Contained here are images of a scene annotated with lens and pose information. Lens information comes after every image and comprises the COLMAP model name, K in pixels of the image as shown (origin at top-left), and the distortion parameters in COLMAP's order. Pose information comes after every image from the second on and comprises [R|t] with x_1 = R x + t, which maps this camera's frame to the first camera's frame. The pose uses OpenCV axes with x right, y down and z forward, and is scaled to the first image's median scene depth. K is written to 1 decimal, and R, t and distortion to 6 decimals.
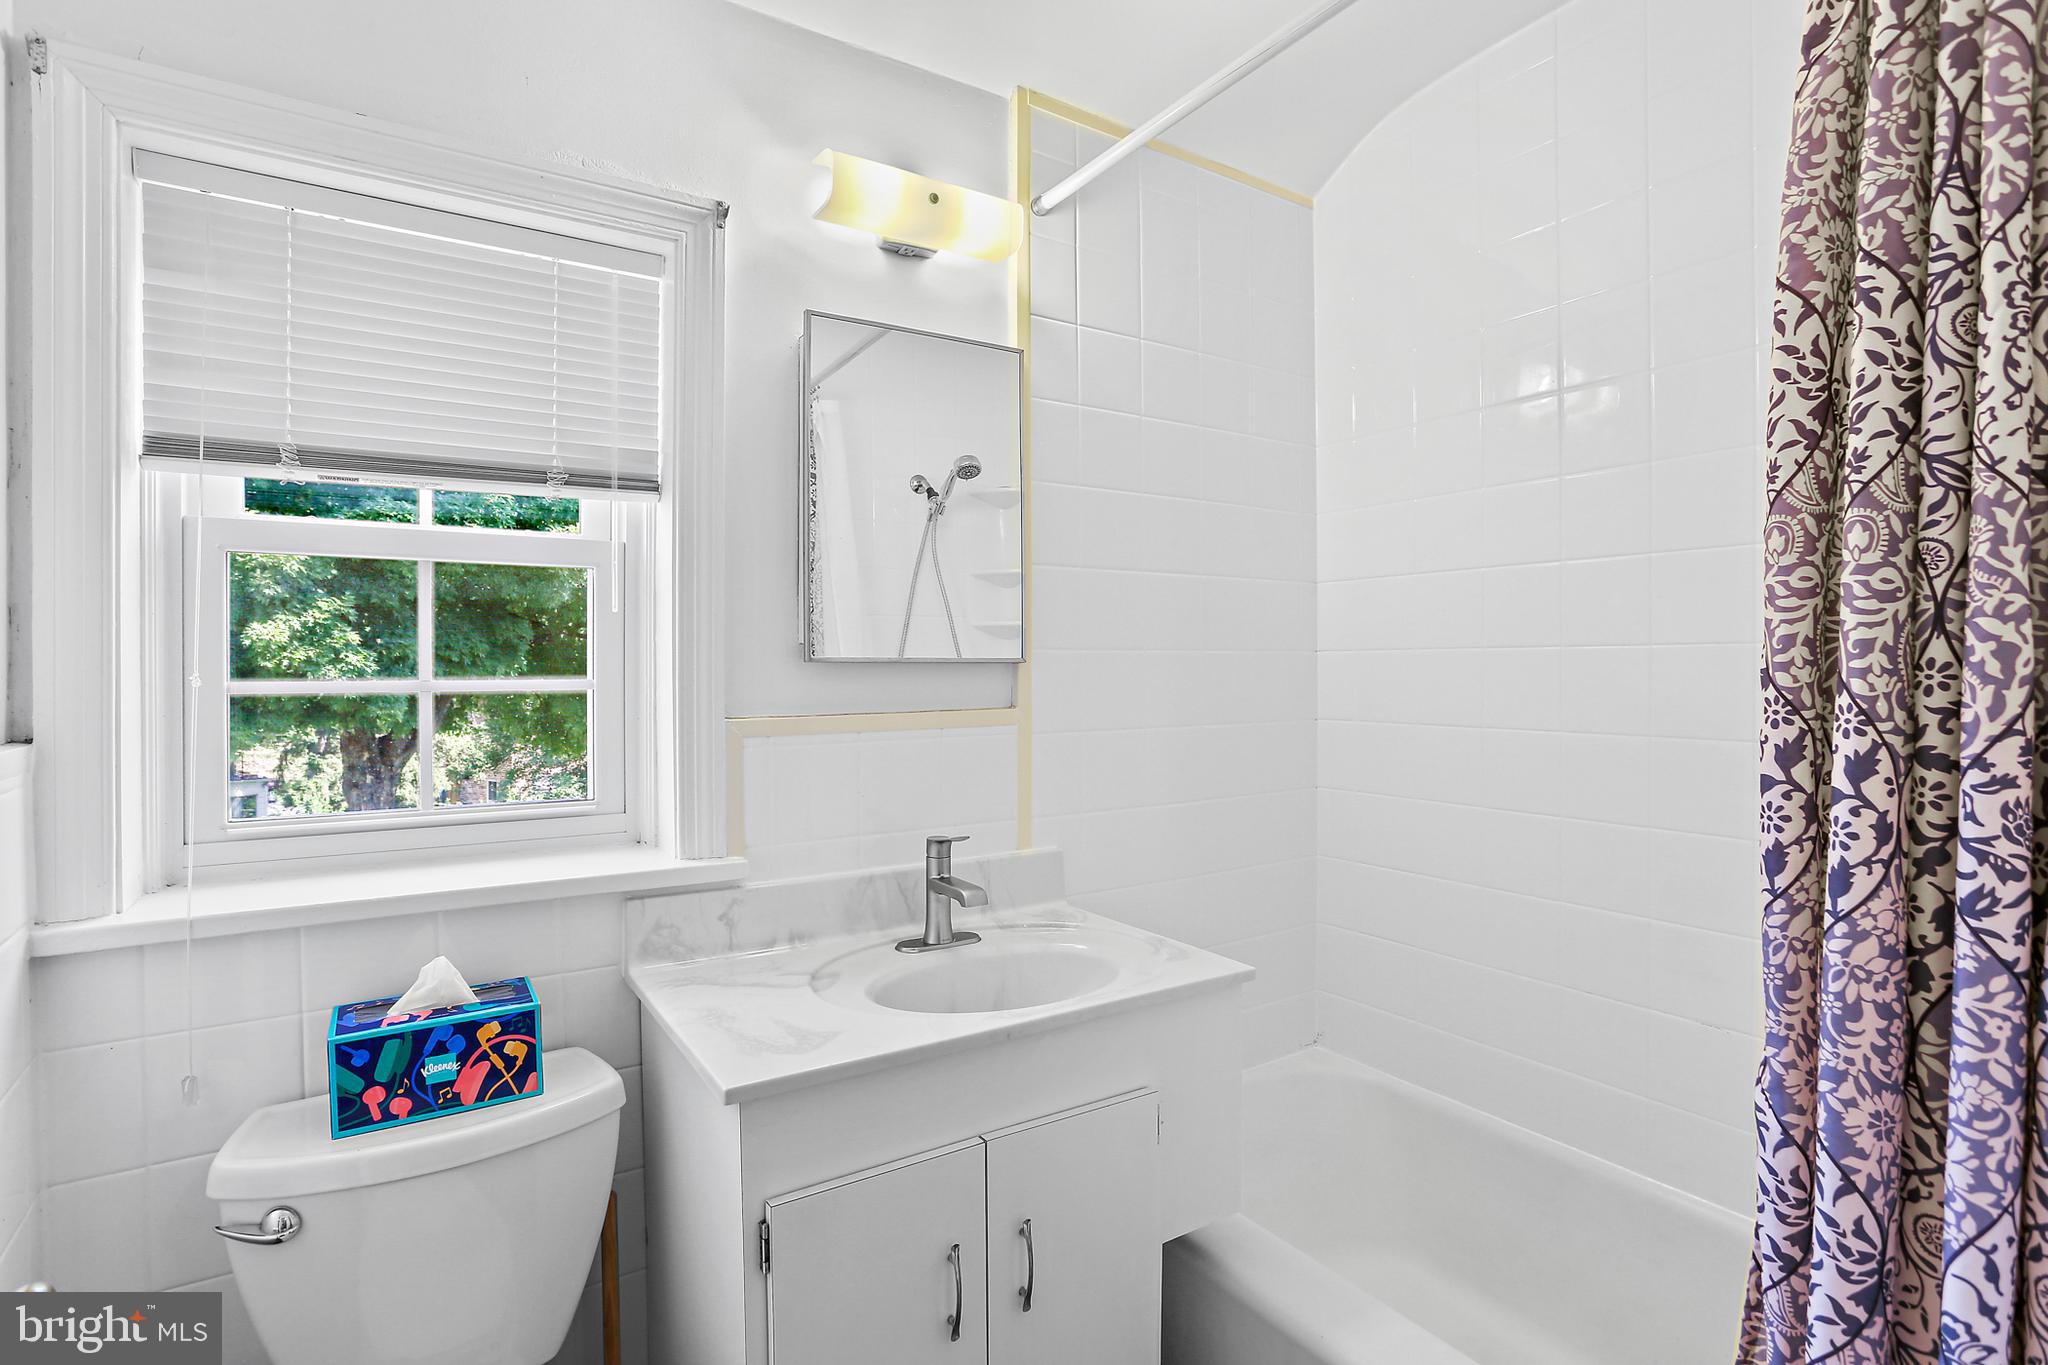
lens RADIAL K [[997.7, 0, 1043.5], [0, 997.7, 676.8], [0, 0, 1]] dist [0.004024, 0.000866]
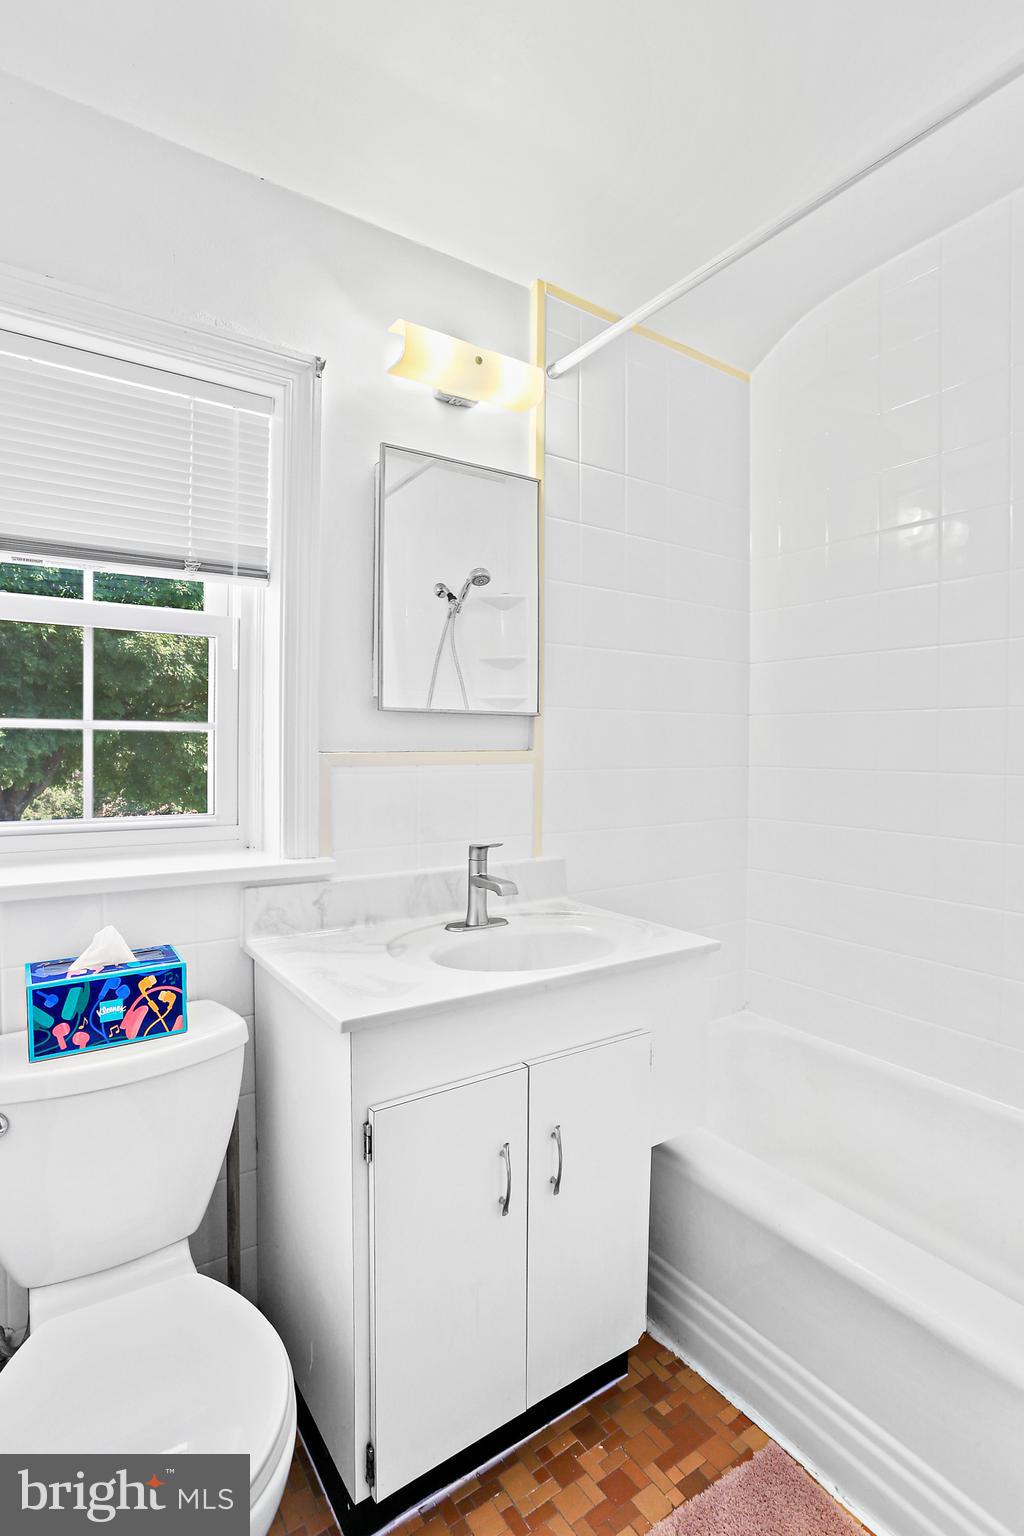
lens RADIAL K [[748.3, 0, 503.9], [0, 748.3, 766.7], [0, 0, 1]] dist [0.004024, 0.000866]
pose [[0.999583, 0.010011, 0.027095, -0.100525], [-0.010111, 0.999943, 0.003569, 0.054338], [-0.027057, -0.003841, 0.999627, 0.009380]]
